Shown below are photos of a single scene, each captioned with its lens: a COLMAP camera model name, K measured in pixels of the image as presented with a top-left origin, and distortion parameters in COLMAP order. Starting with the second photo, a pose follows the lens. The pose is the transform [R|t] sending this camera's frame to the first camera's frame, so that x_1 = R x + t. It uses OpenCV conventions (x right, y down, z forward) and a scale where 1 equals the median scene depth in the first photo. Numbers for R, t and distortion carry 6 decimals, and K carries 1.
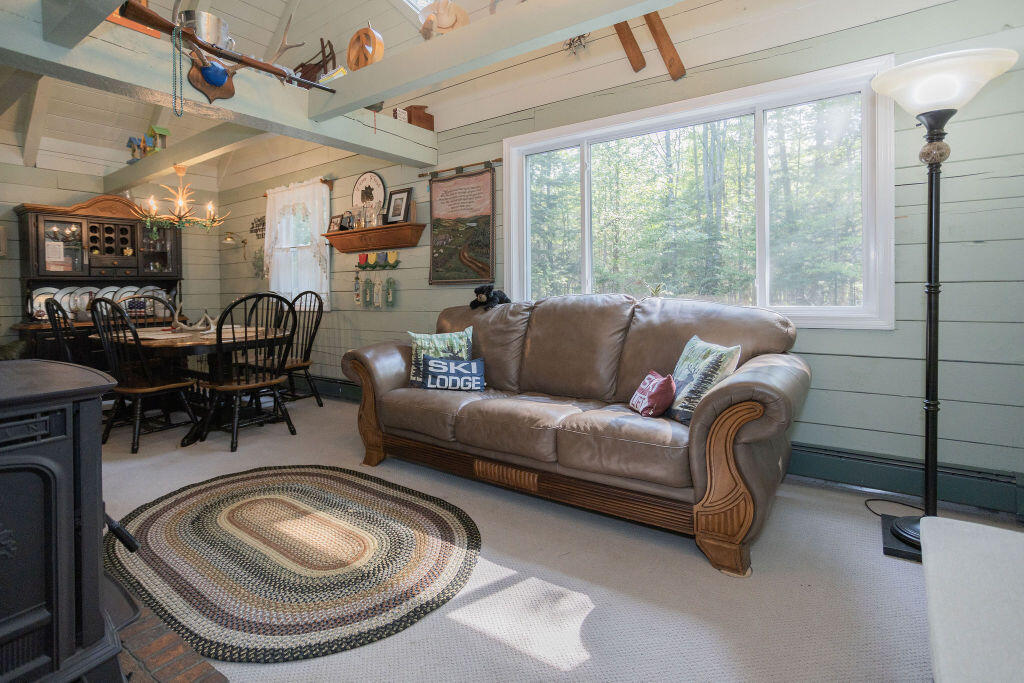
lens RADIAL K [[508.6, 0, 523.5], [0, 508.6, 296.6], [0, 0, 1]] dist [-0.019723, 0.006069]
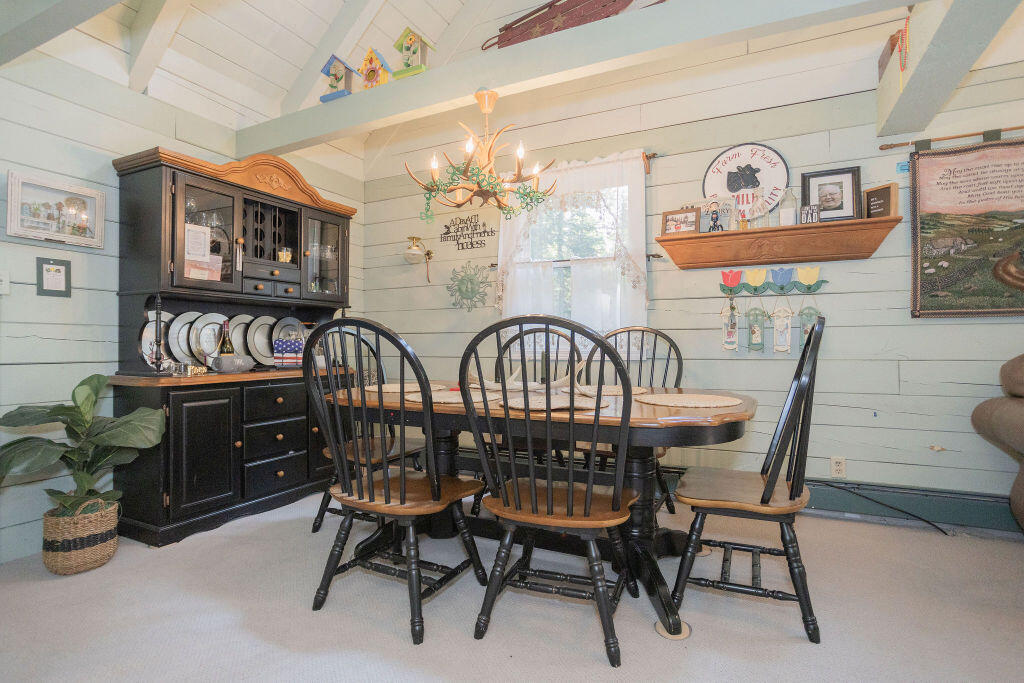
lens RADIAL K [[508.6, 0, 508.6], [0, 508.6, 345.6], [0, 0, 1]] dist [-0.019723, 0.006069]
pose [[0.986060, 0.016451, 0.165576, -1.133582], [-0.013144, 0.999692, -0.021046, 0.044917], [-0.165872, 0.018577, 0.985972, 0.679206]]
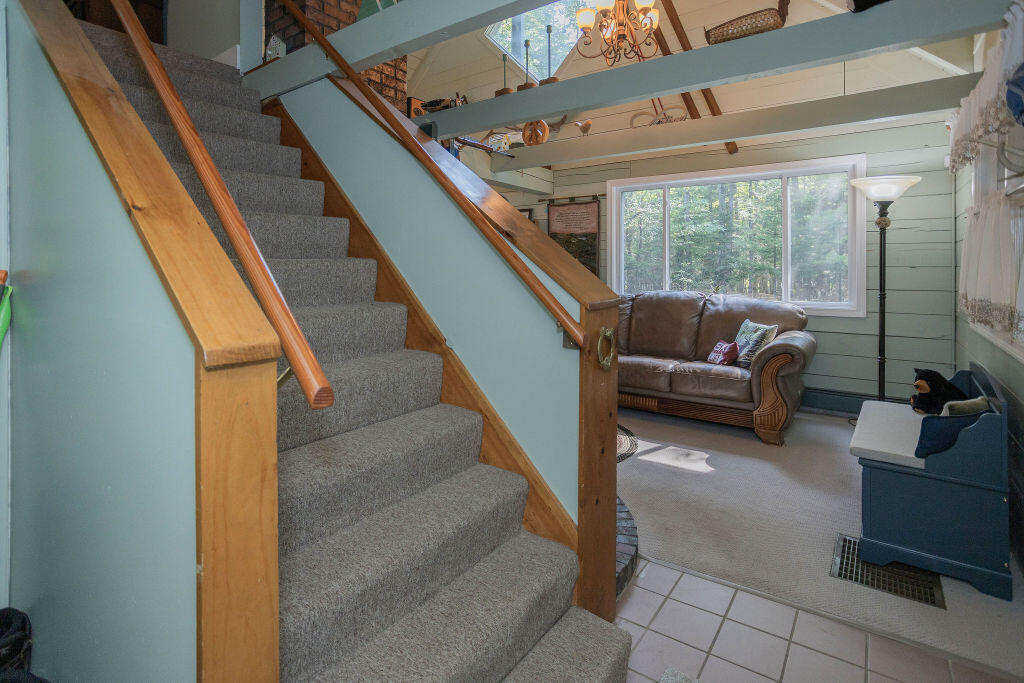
lens RADIAL K [[508.6, 0, 546.2], [0, 508.6, 265.2], [0, 0, 1]] dist [-0.019723, 0.006069]
pose [[0.999494, 0.019195, 0.025377, -0.320438], [-0.018515, 0.999470, -0.026783, -0.037224], [-0.025877, 0.026300, 0.999319, -0.564033]]
